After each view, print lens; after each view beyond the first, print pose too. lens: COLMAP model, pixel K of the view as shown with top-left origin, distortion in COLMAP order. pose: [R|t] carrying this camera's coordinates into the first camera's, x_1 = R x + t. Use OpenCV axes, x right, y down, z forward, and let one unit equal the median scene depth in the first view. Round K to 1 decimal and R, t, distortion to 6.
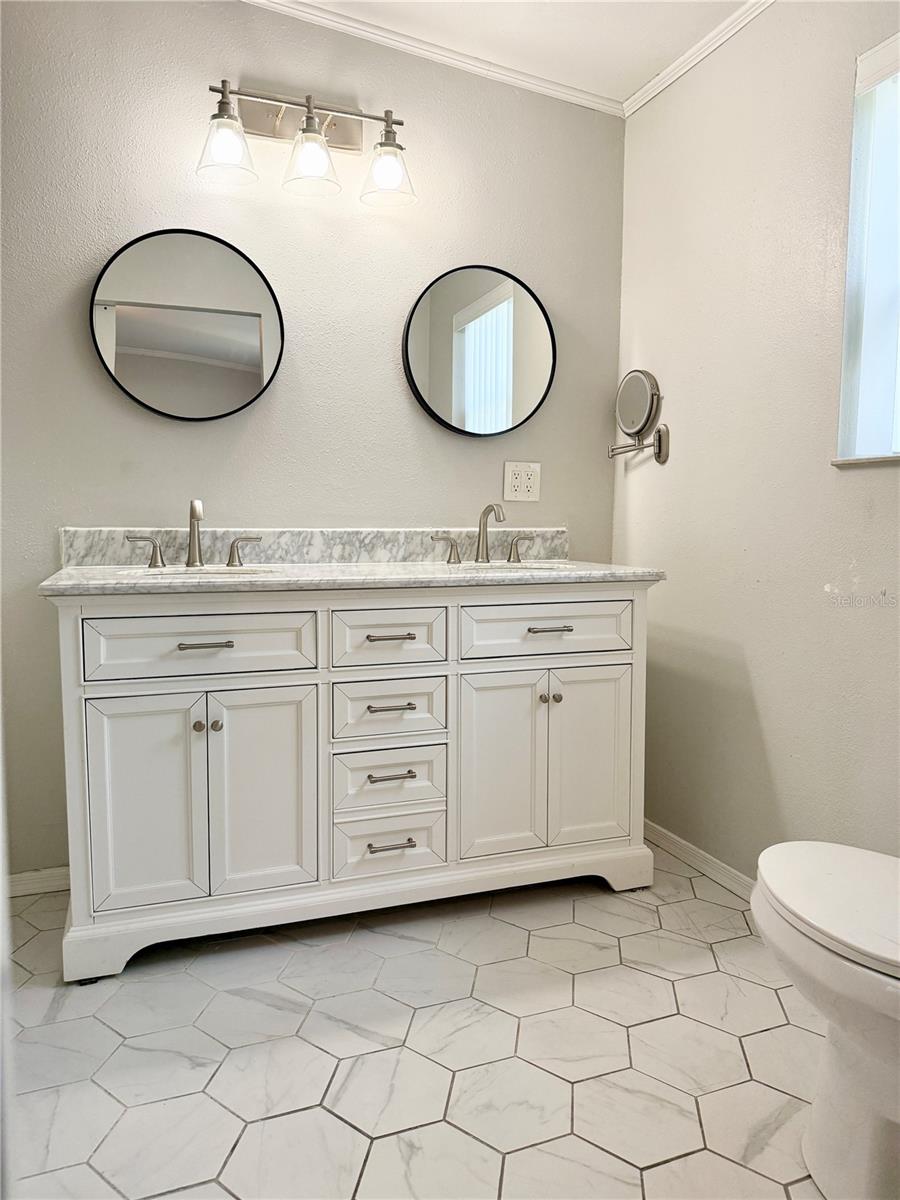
lens RADIAL K [[847.5, 0, 452.1], [0, 847.5, 605.3], [0, 0, 1]] dist [0.067107, -0.038448]
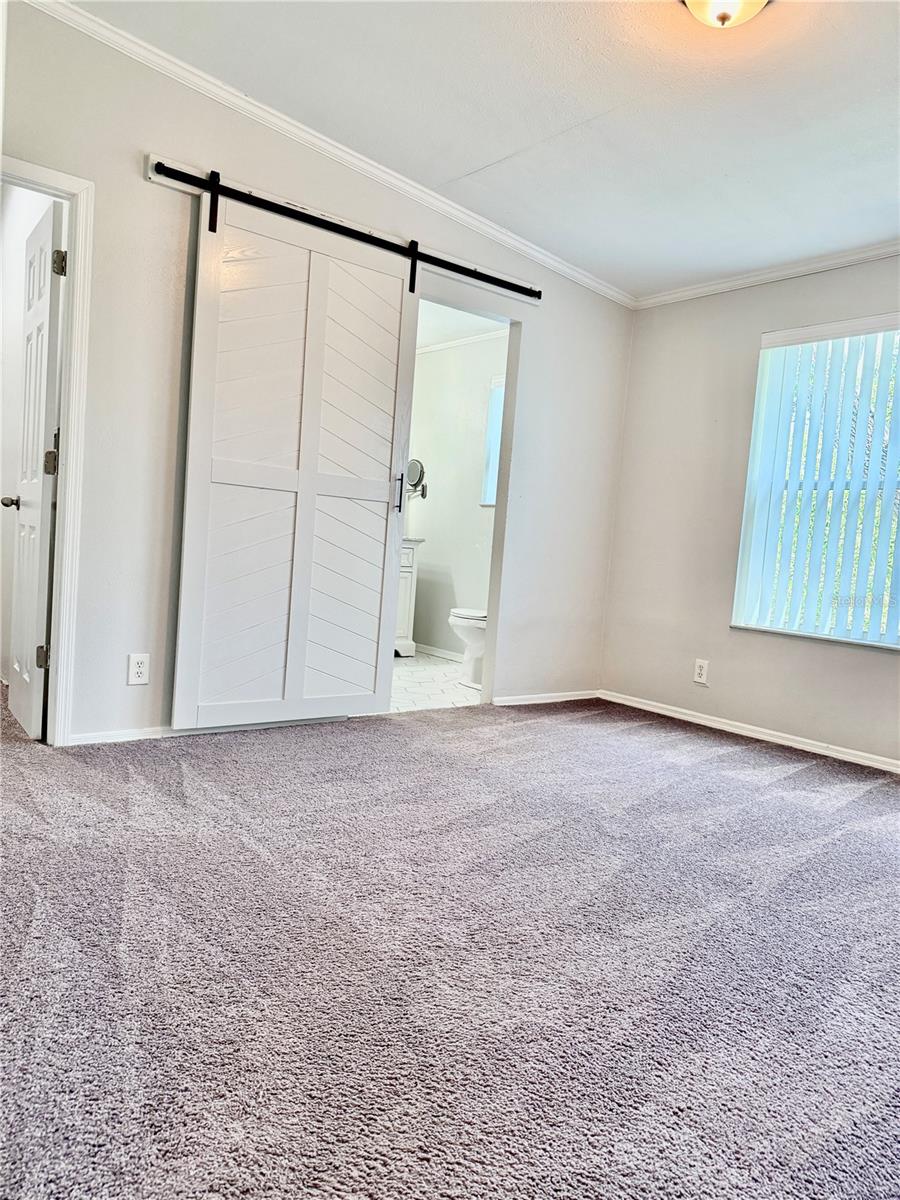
lens RADIAL K [[847.5, 0, 456.6], [0, 847.5, 601.5], [0, 0, 1]] dist [0.067107, -0.038448]
pose [[0.954591, 0.040372, 0.295171, -0.376261], [-0.038575, 0.999185, -0.011912, 0.156011], [-0.295411, -0.000015, 0.955370, -1.372789]]
